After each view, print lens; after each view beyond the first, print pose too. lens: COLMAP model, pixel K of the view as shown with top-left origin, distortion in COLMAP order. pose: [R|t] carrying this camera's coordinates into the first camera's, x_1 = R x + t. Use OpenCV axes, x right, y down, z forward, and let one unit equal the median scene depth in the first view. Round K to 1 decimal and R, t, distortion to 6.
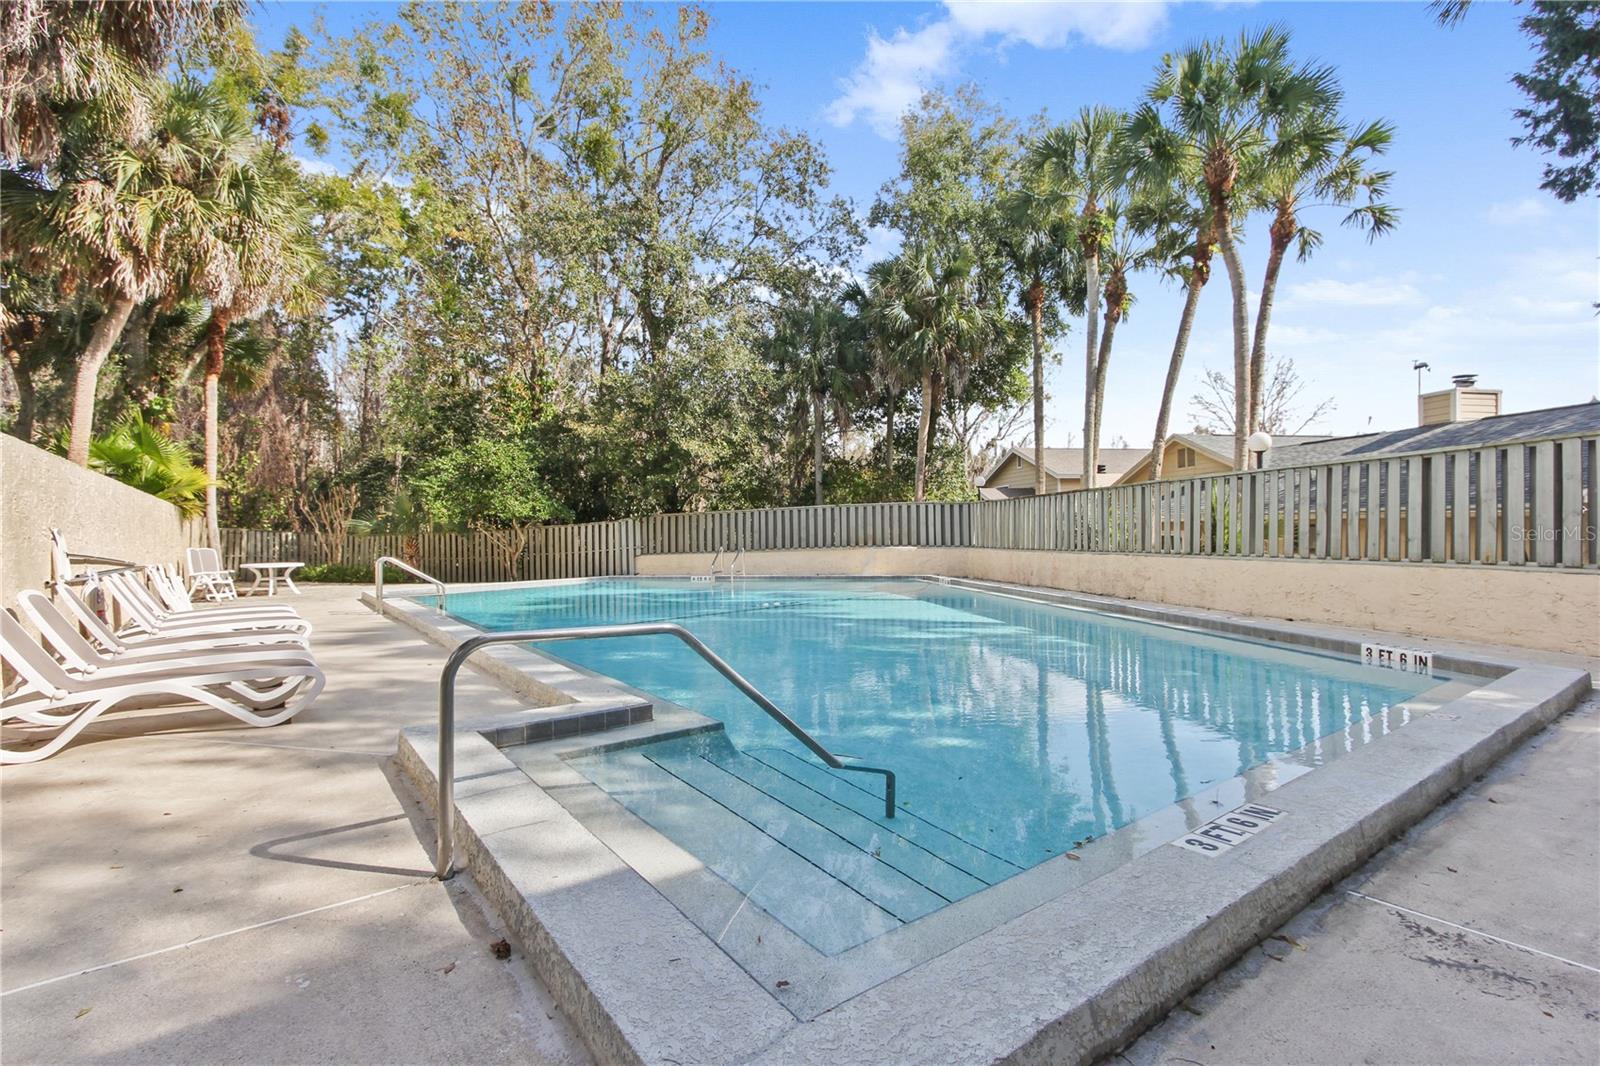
lens RADIAL K [[770.8, 0, 800.9], [0, 770.8, 550.5], [0, 0, 1]] dist [-0.002416, -0.015521]
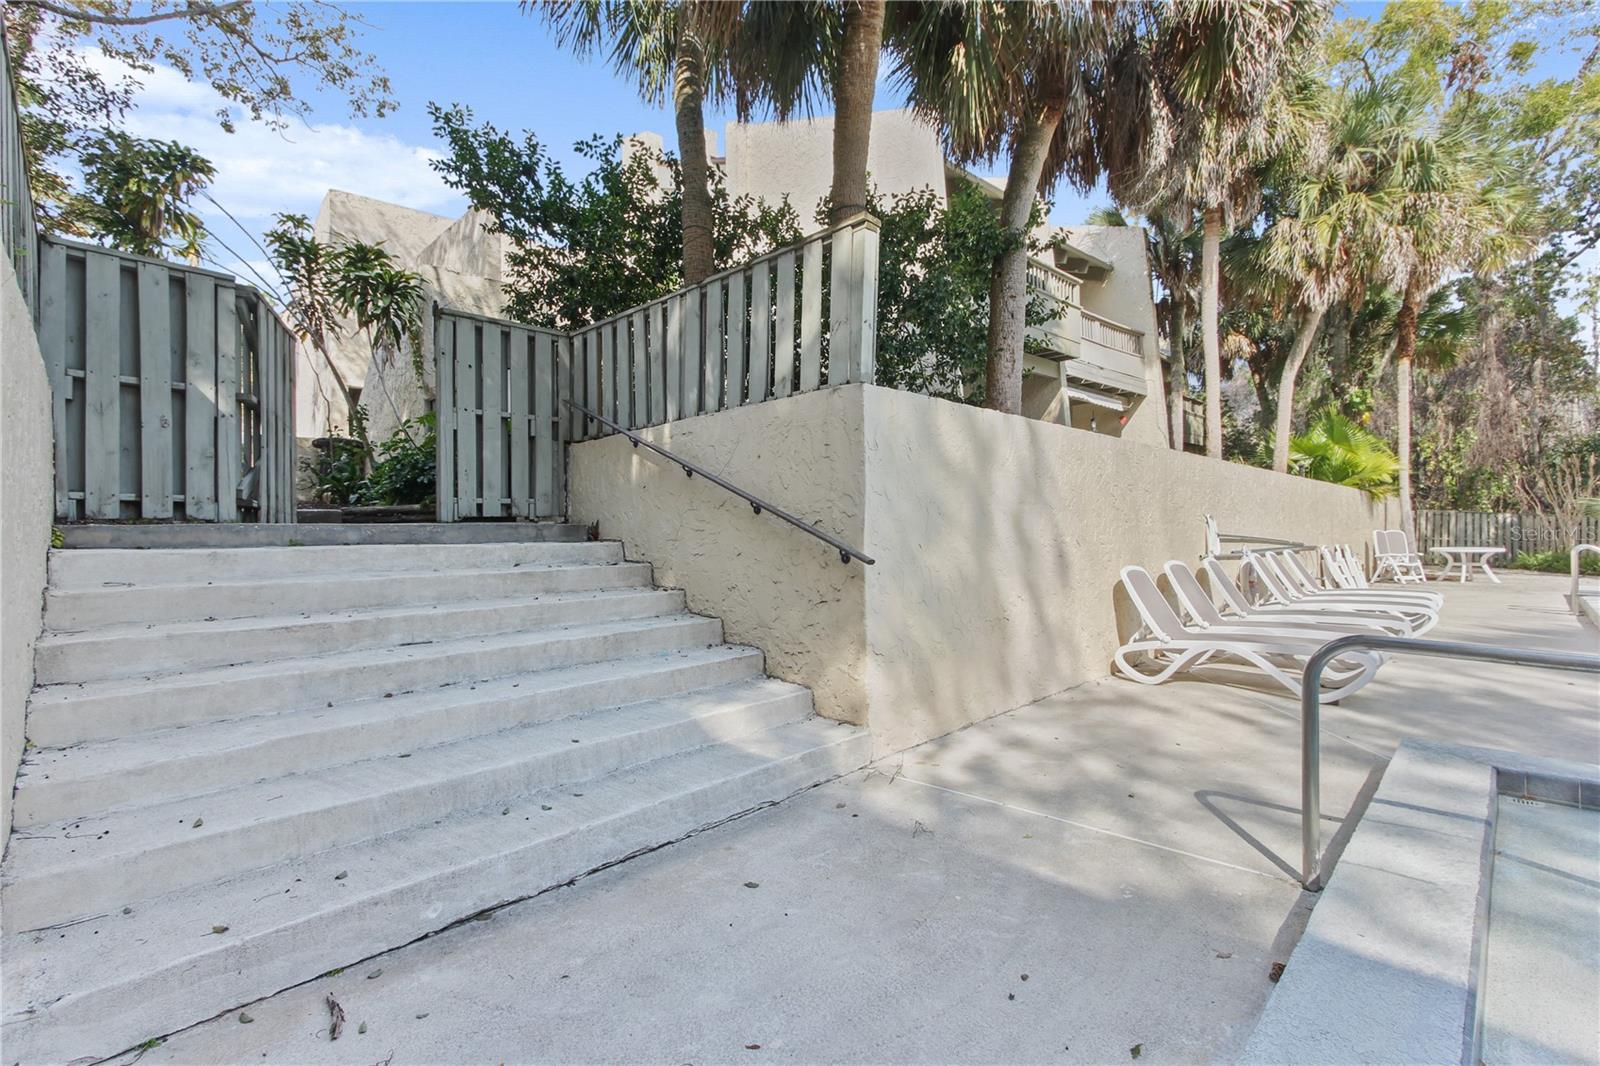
lens RADIAL K [[751.6, 0, 800.0], [0, 751.6, 533.0], [0, 0, 1]] dist [-0.004371, 0.006658]
pose [[0.118536, 0.014360, -0.992846, 0.135287], [-0.010714, 0.999856, 0.013182, -0.004875], [0.992892, 0.009075, 0.118673, 0.099660]]
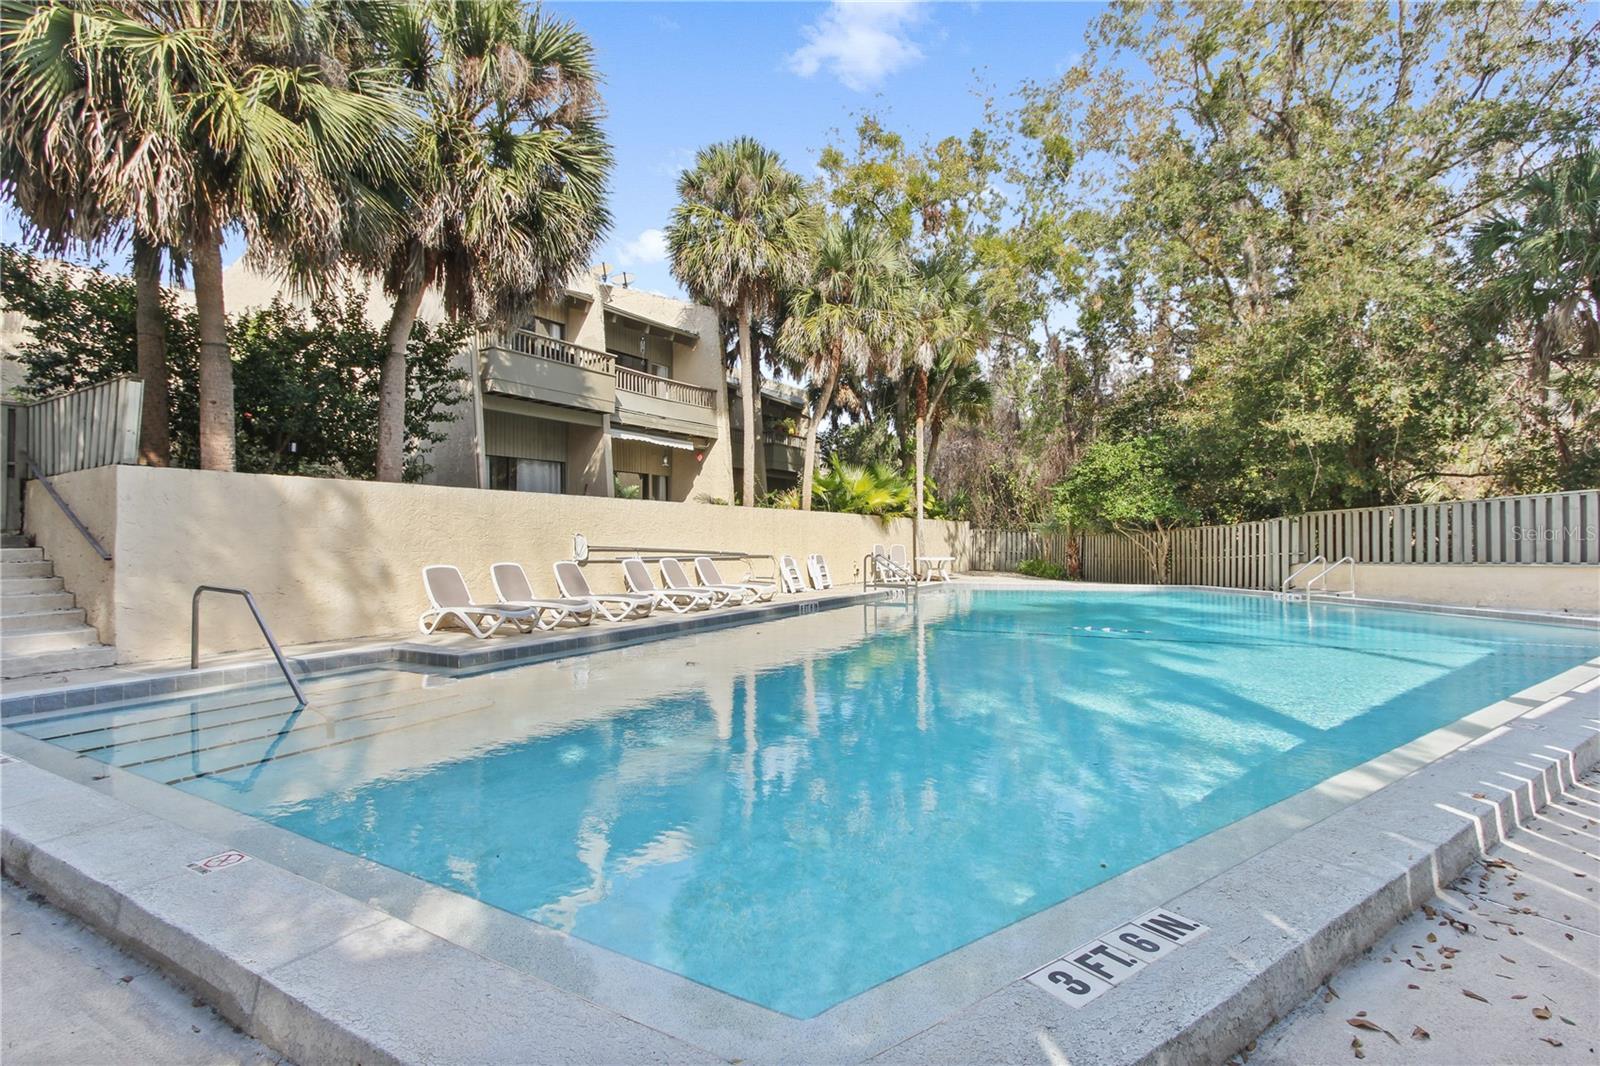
lens RADIAL K [[751.6, 0, 800.0], [0, 751.6, 533.0], [0, 0, 1]] dist [-0.004371, 0.006658]
pose [[0.344201, 0.001924, -0.938894, 0.519125], [-0.021867, 0.999743, -0.005968, -0.015498], [0.938641, 0.022585, 0.344155, 0.420692]]
